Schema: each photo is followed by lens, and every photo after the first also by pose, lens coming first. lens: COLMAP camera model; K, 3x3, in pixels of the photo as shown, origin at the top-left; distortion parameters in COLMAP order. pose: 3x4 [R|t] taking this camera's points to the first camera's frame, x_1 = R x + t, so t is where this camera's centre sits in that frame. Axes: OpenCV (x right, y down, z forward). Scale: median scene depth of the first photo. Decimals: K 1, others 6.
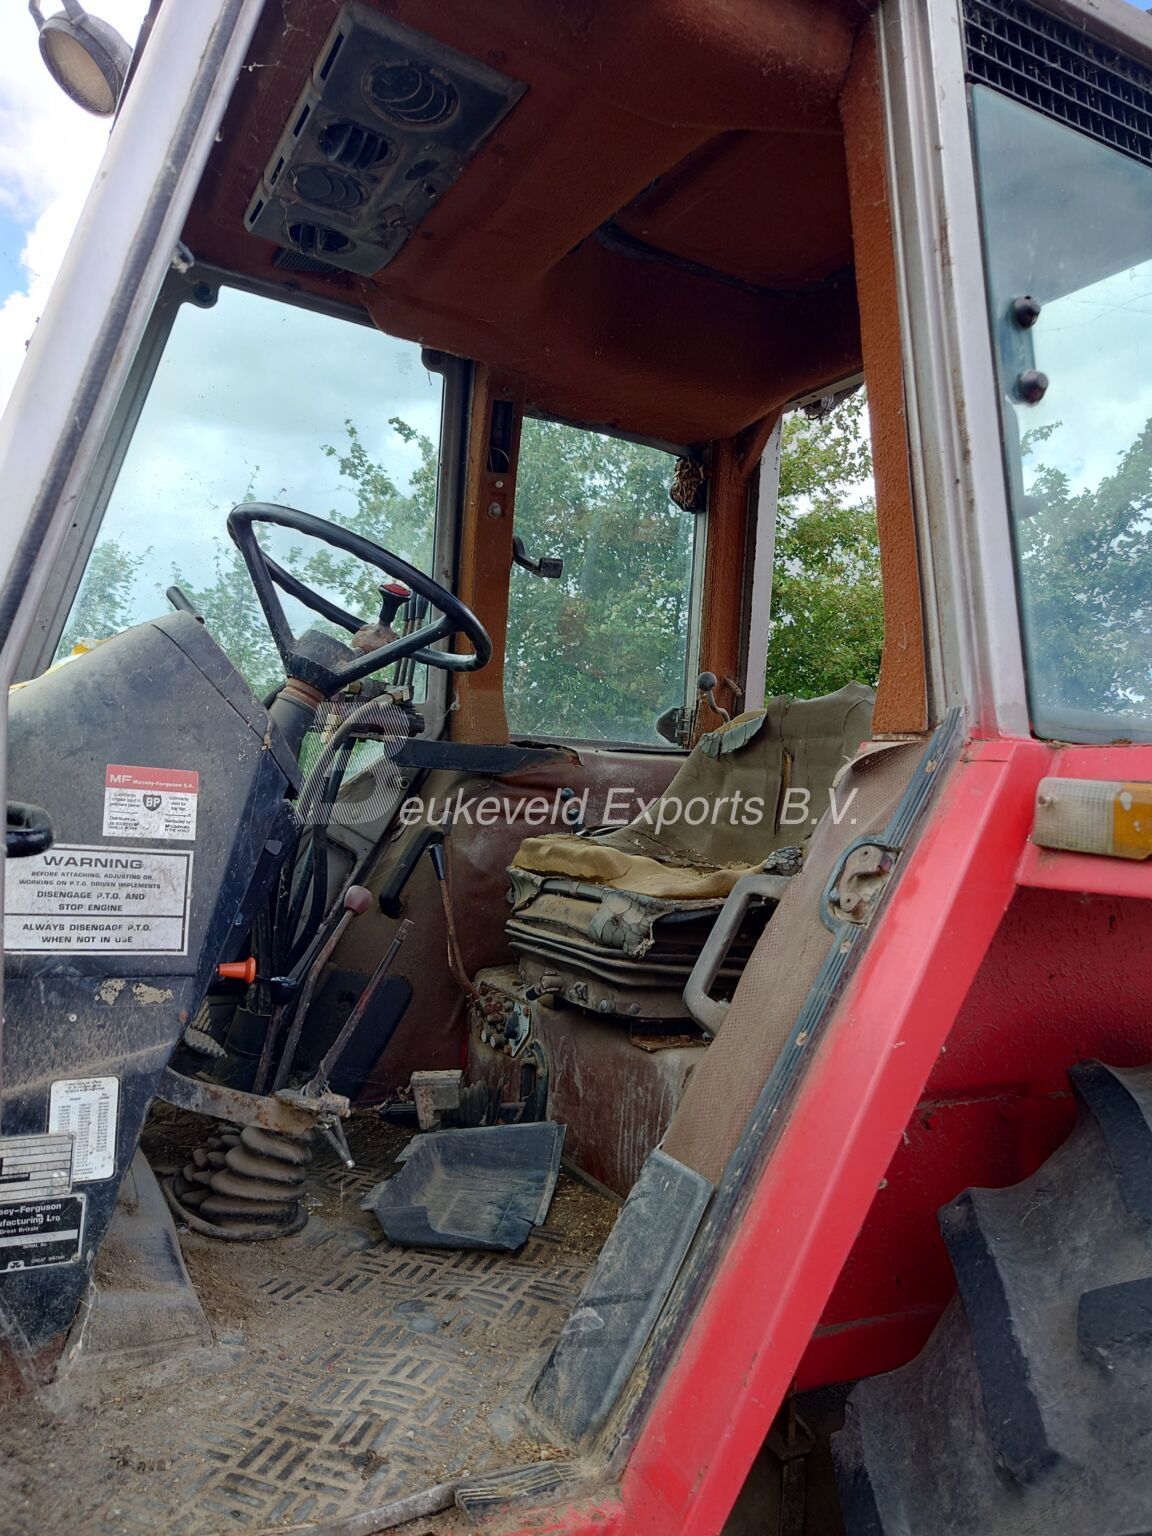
lens RADIAL K [[1108.0, 0, 577.1], [0, 1108.0, 767.4], [0, 0, 1]] dist [0.008003, 0.023522]
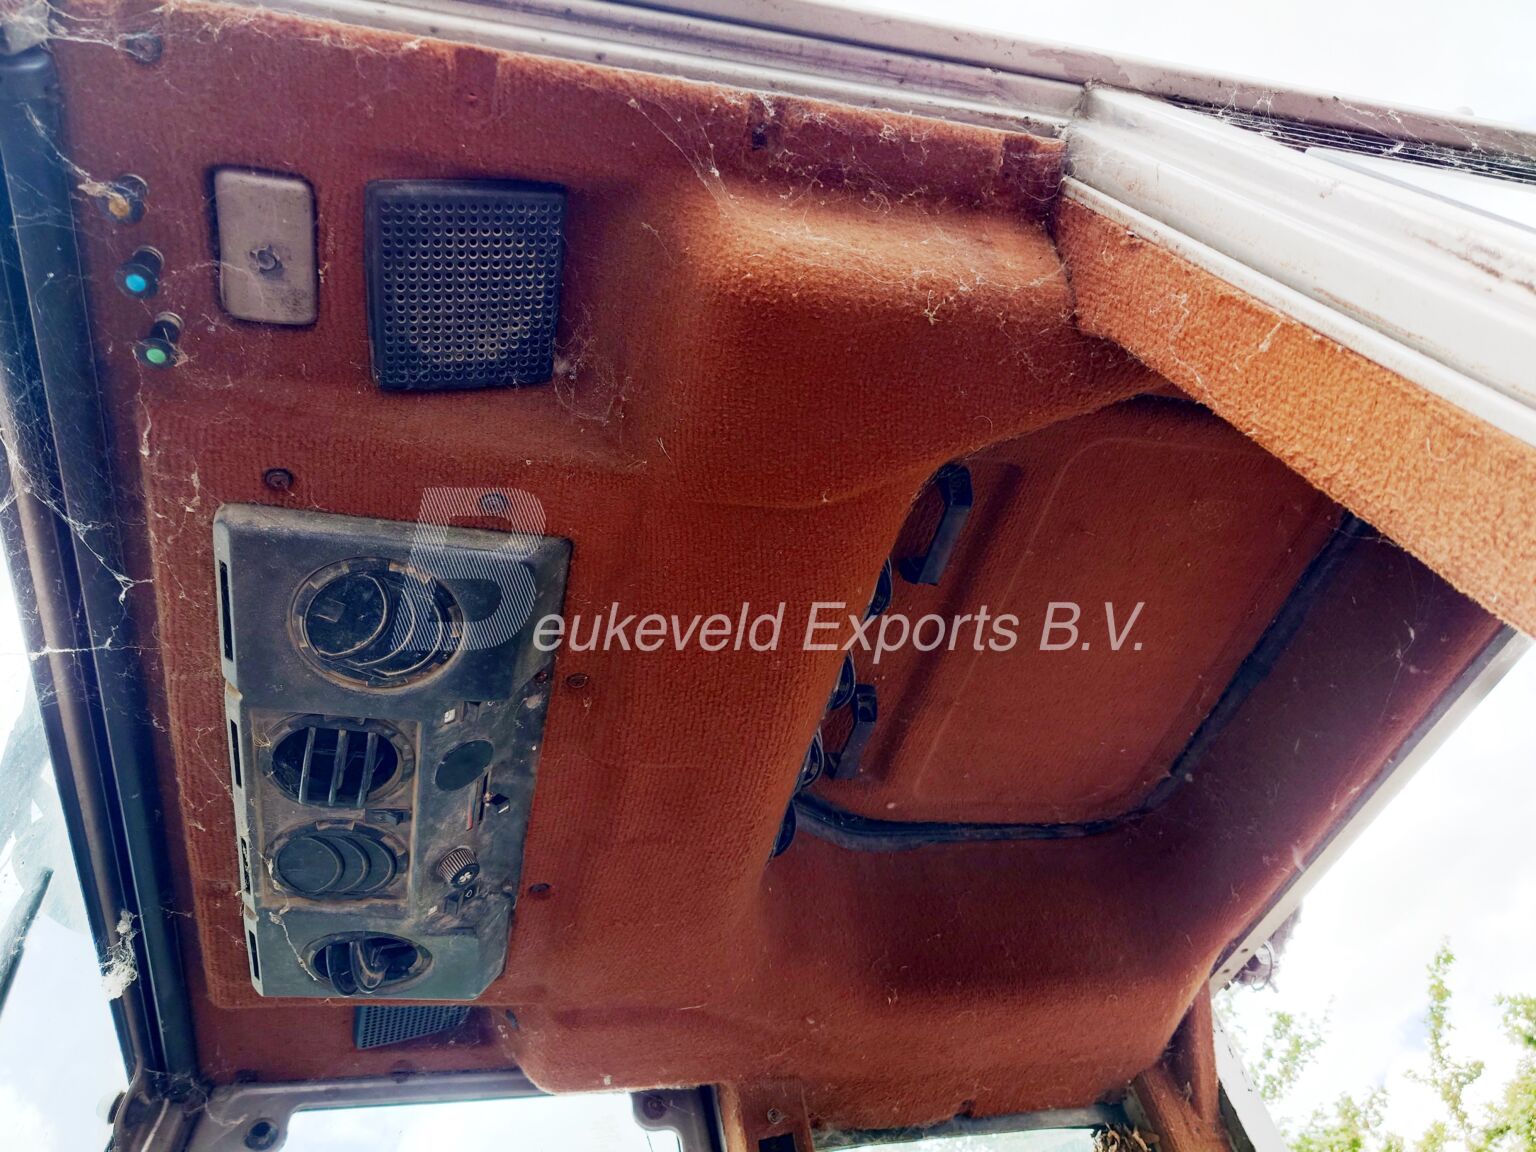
lens RADIAL K [[1108.0, 0, 768.6], [0, 1108.0, 564.4], [0, 0, 1]] dist [0.008003, 0.023522]
pose [[0.936247, -0.349823, 0.032649, 0.020355], [0.263270, 0.636982, -0.724529, -0.104175], [0.232660, 0.686934, 0.688470, 0.417427]]
